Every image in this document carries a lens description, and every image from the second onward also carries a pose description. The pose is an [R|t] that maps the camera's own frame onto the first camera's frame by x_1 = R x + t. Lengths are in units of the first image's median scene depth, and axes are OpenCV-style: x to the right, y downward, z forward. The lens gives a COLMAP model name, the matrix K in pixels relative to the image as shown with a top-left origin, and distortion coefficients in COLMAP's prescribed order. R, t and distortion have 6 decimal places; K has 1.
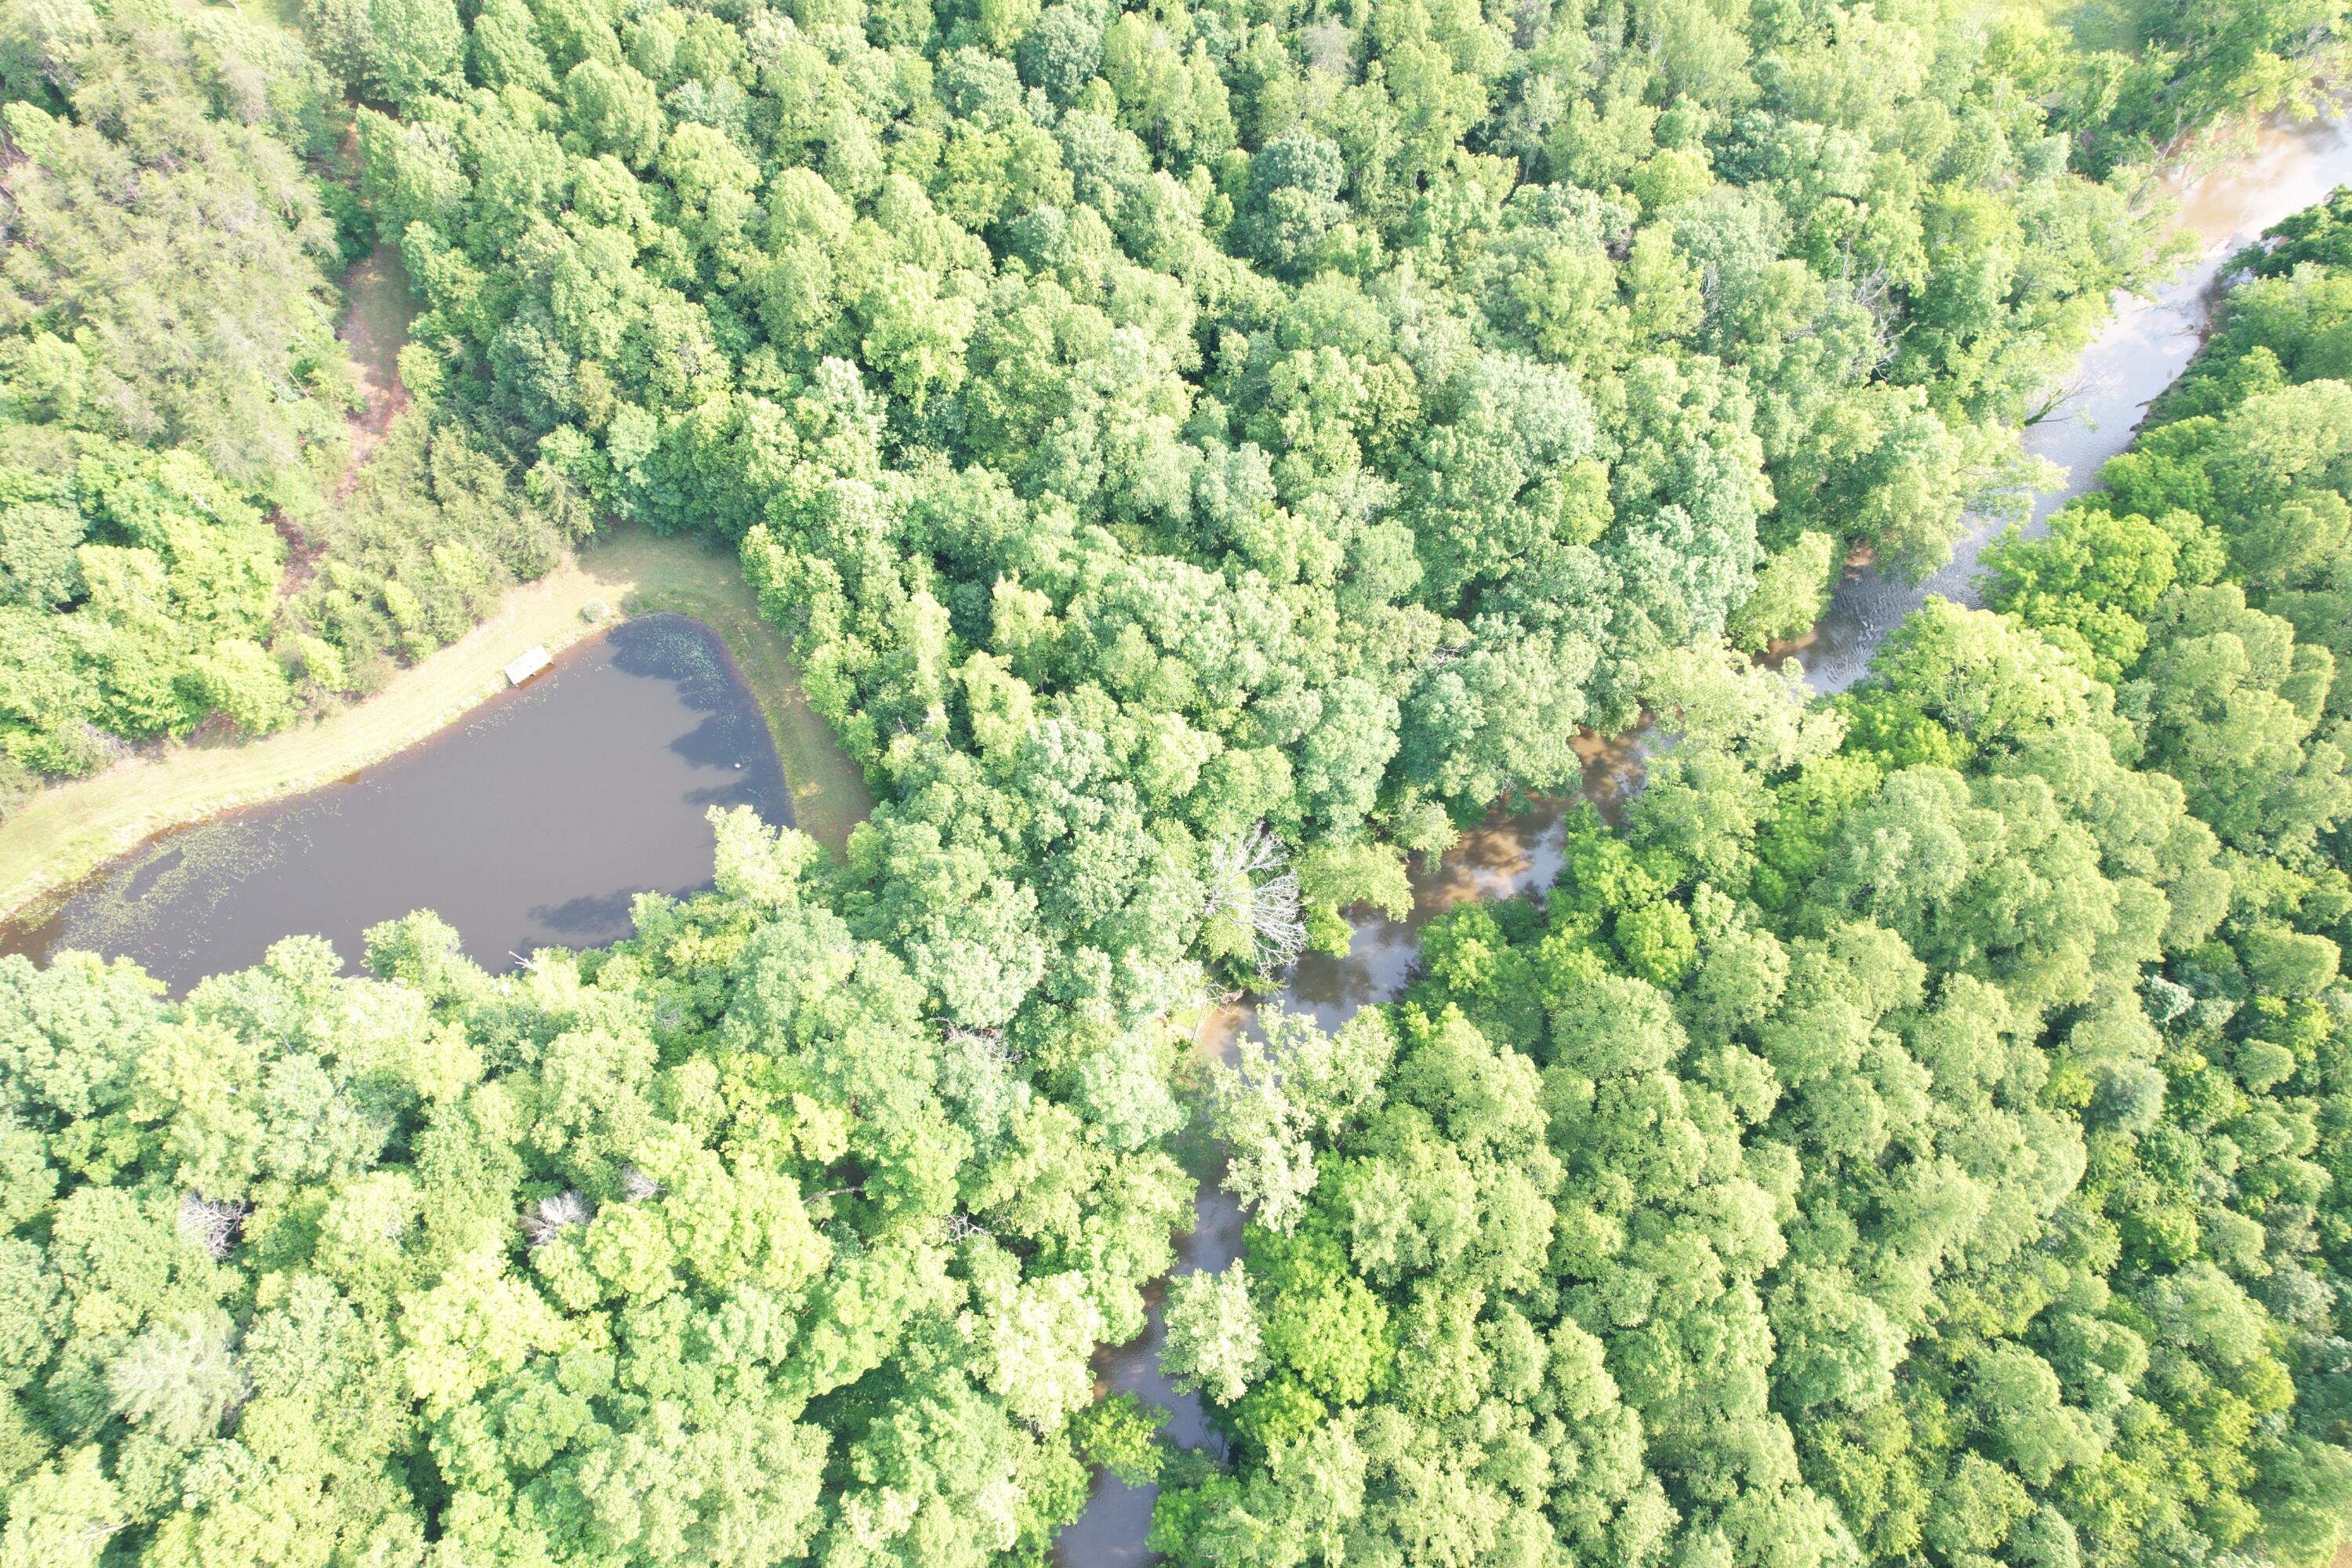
lens RADIAL K [[1510.4, 0, 1188.6], [0, 1510.4, 800.0], [0, 0, 1]] dist [-0.080218, 0.070789]
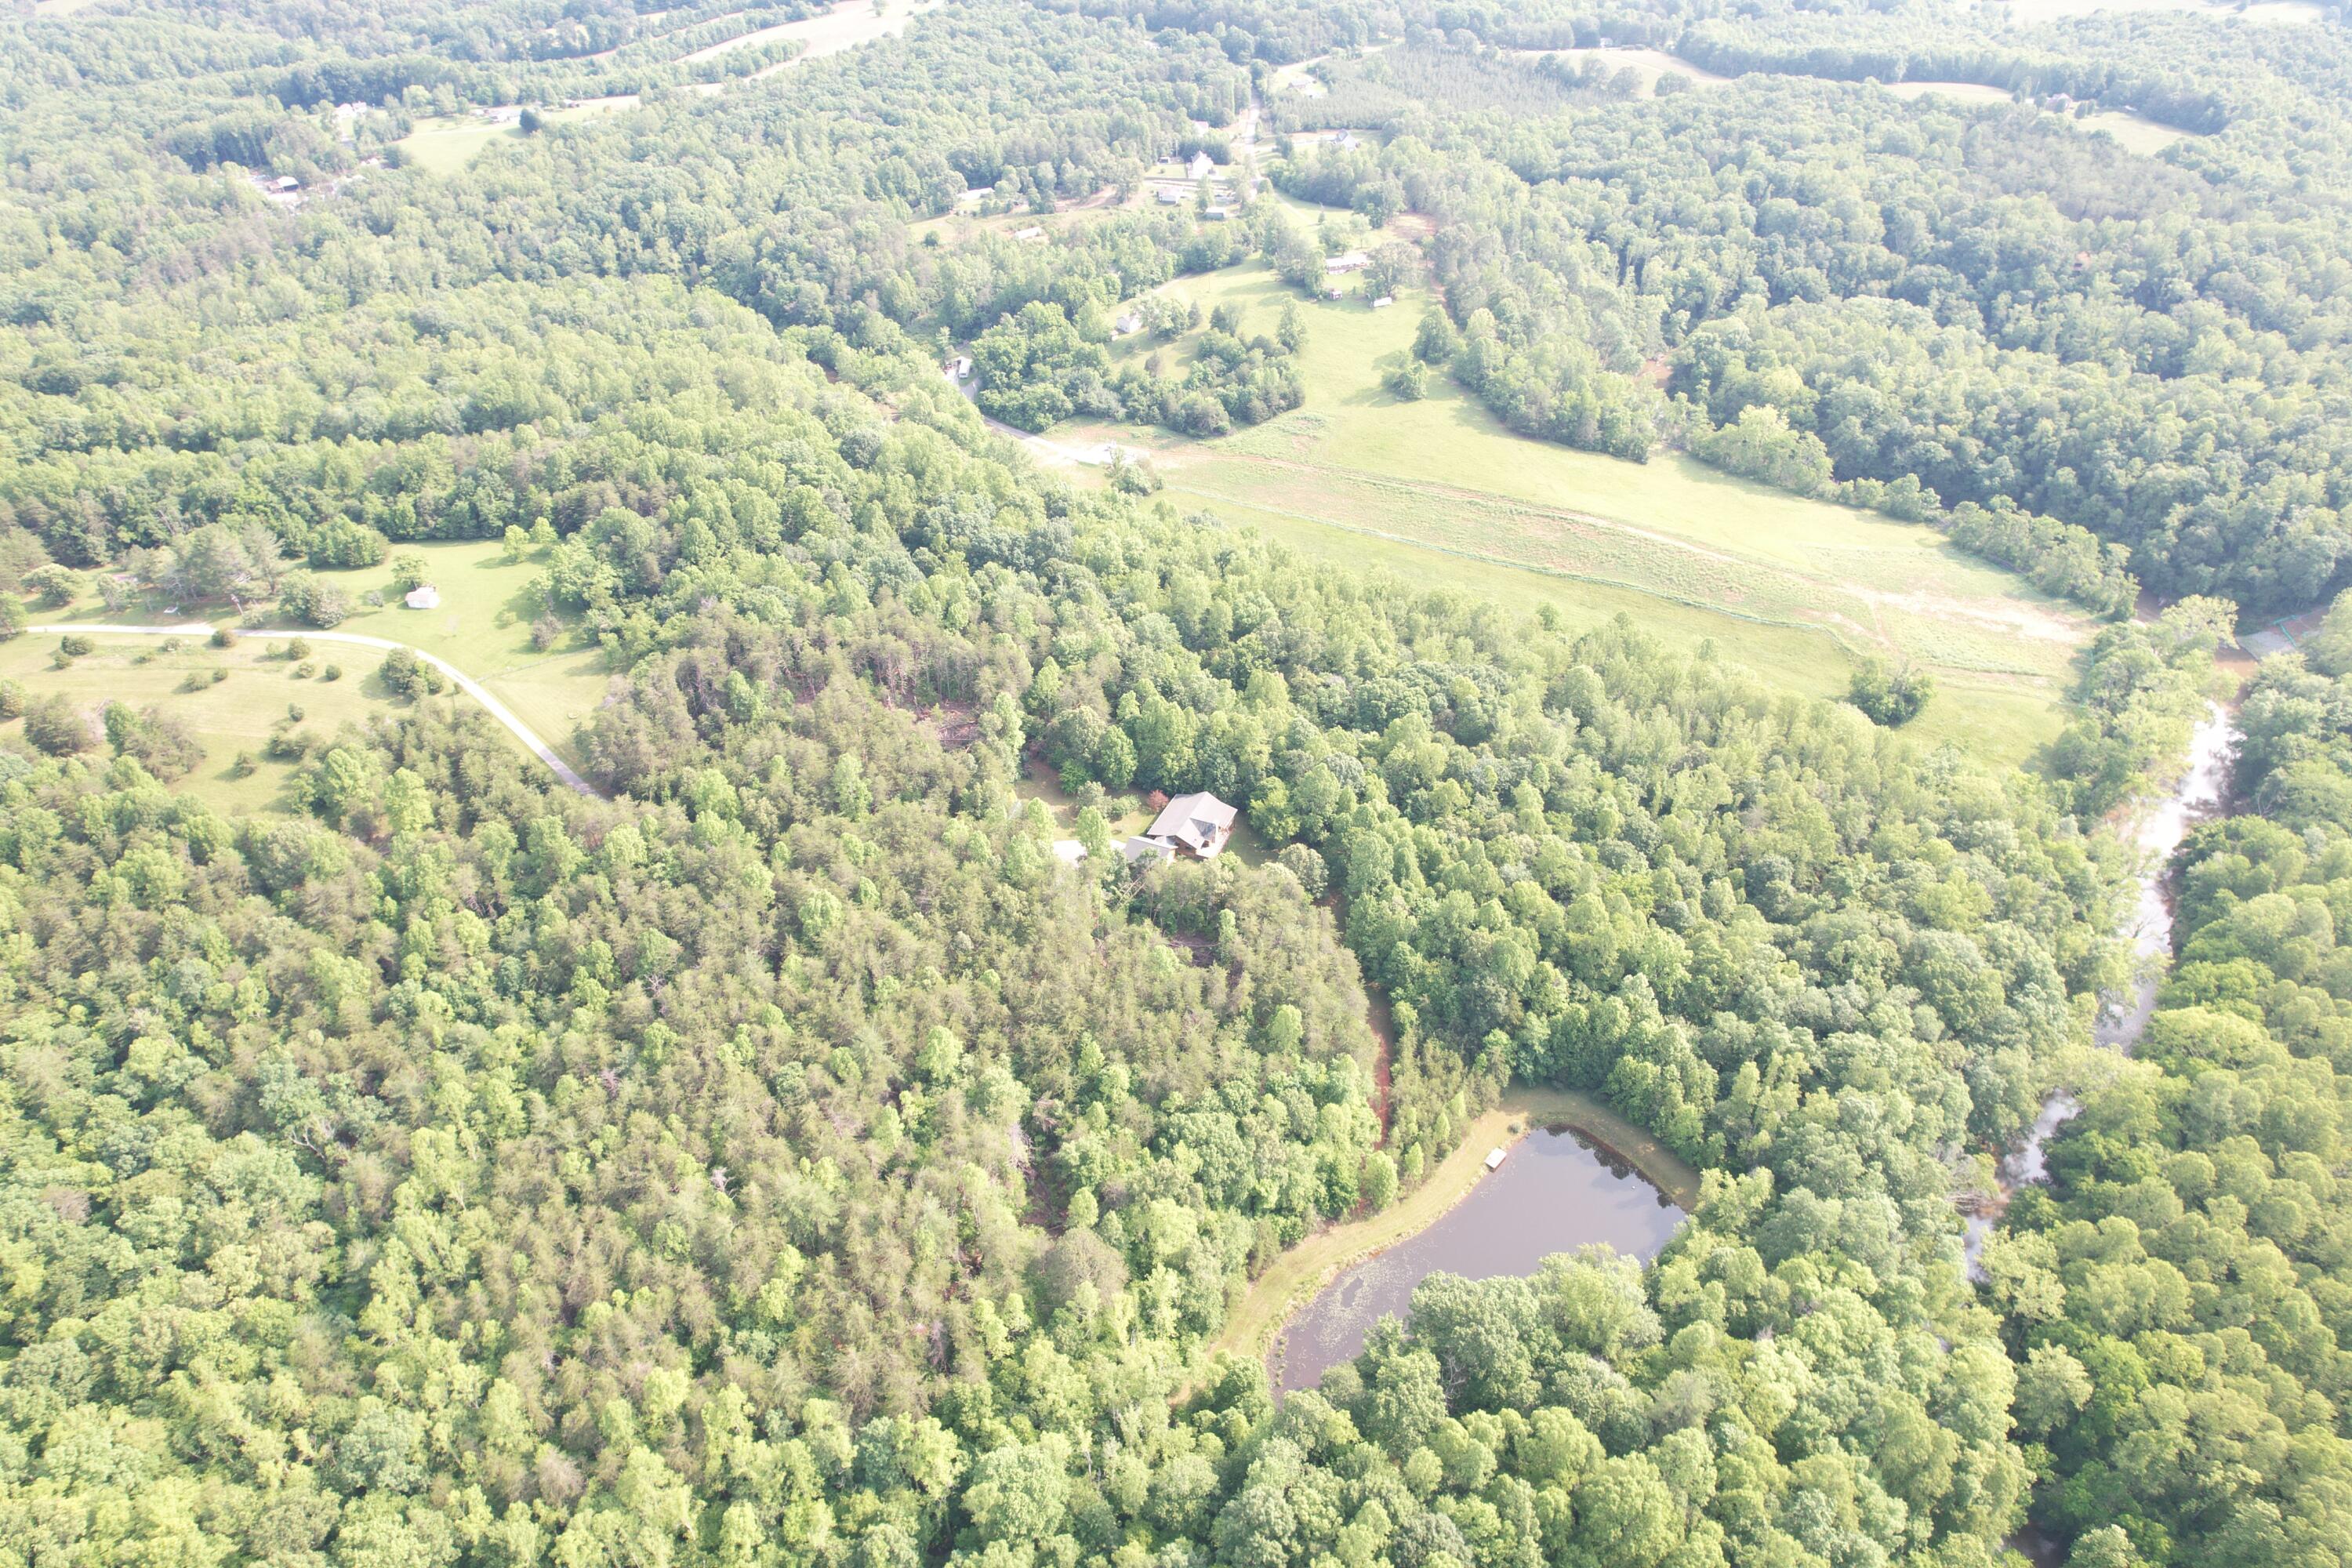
lens RADIAL K [[1510.4, 0, 1188.6], [0, 1510.4, 800.0], [0, 0, 1]] dist [-0.080218, 0.070789]
pose [[0.982536, -0.113907, 0.147135, -1.078042], [0.173566, 0.846054, -0.504051, 0.414342], [-0.067069, 0.520786, 0.851048, -0.791947]]
